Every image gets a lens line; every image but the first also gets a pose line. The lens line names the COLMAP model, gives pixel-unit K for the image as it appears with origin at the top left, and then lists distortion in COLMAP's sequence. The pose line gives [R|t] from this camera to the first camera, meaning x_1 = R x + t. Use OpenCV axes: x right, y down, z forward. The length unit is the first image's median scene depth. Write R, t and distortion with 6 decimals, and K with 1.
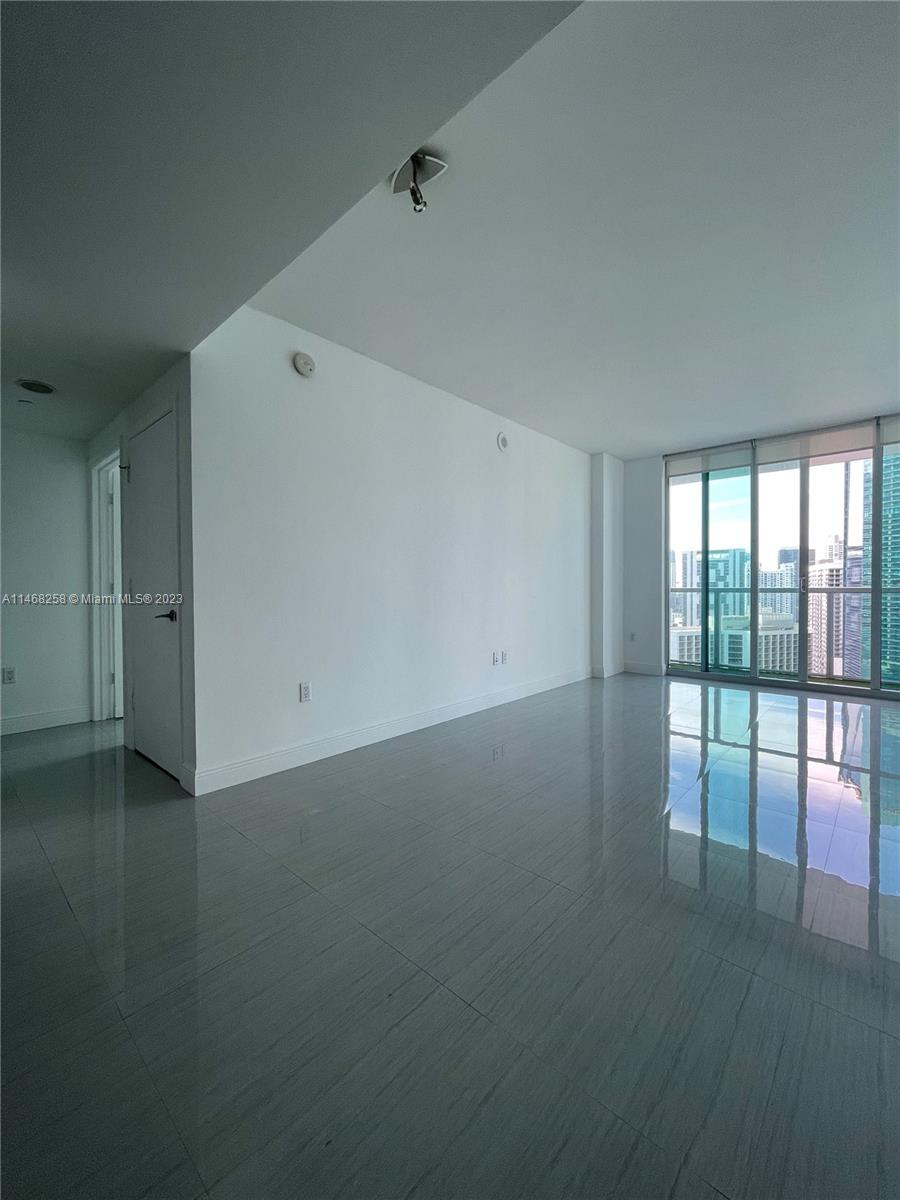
lens RADIAL K [[481.2, 0, 453.0], [0, 481.2, 597.2], [0, 0, 1]] dist [-0.007056, -0.000121]
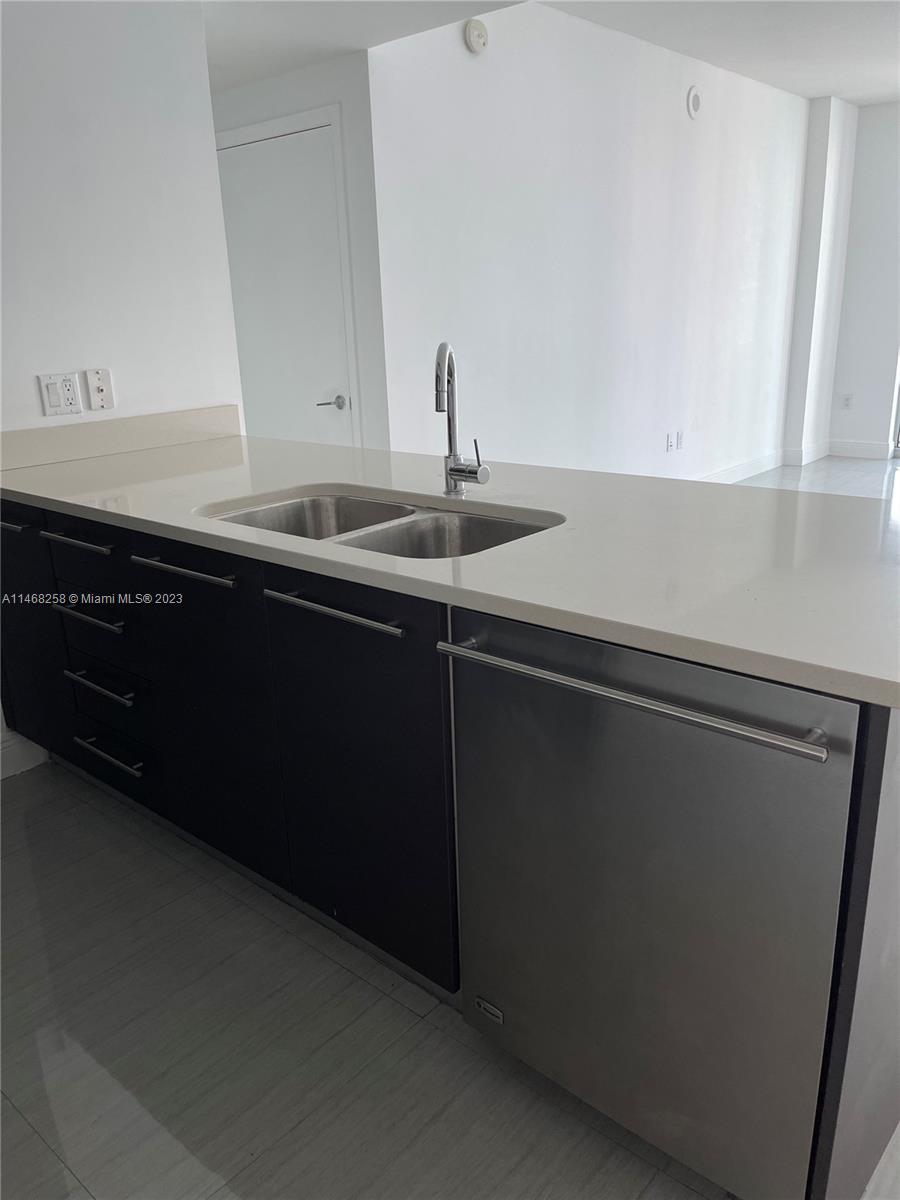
lens RADIAL K [[906.9, 0, 451.3], [0, 906.9, 593.2], [0, 0, 1]] dist [0.028118, -0.043650]
pose [[0.999408, -0.032422, 0.011515, -0.689594], [0.027730, 0.957155, 0.288245, -0.150389], [-0.020368, -0.287755, 0.957487, -0.940012]]
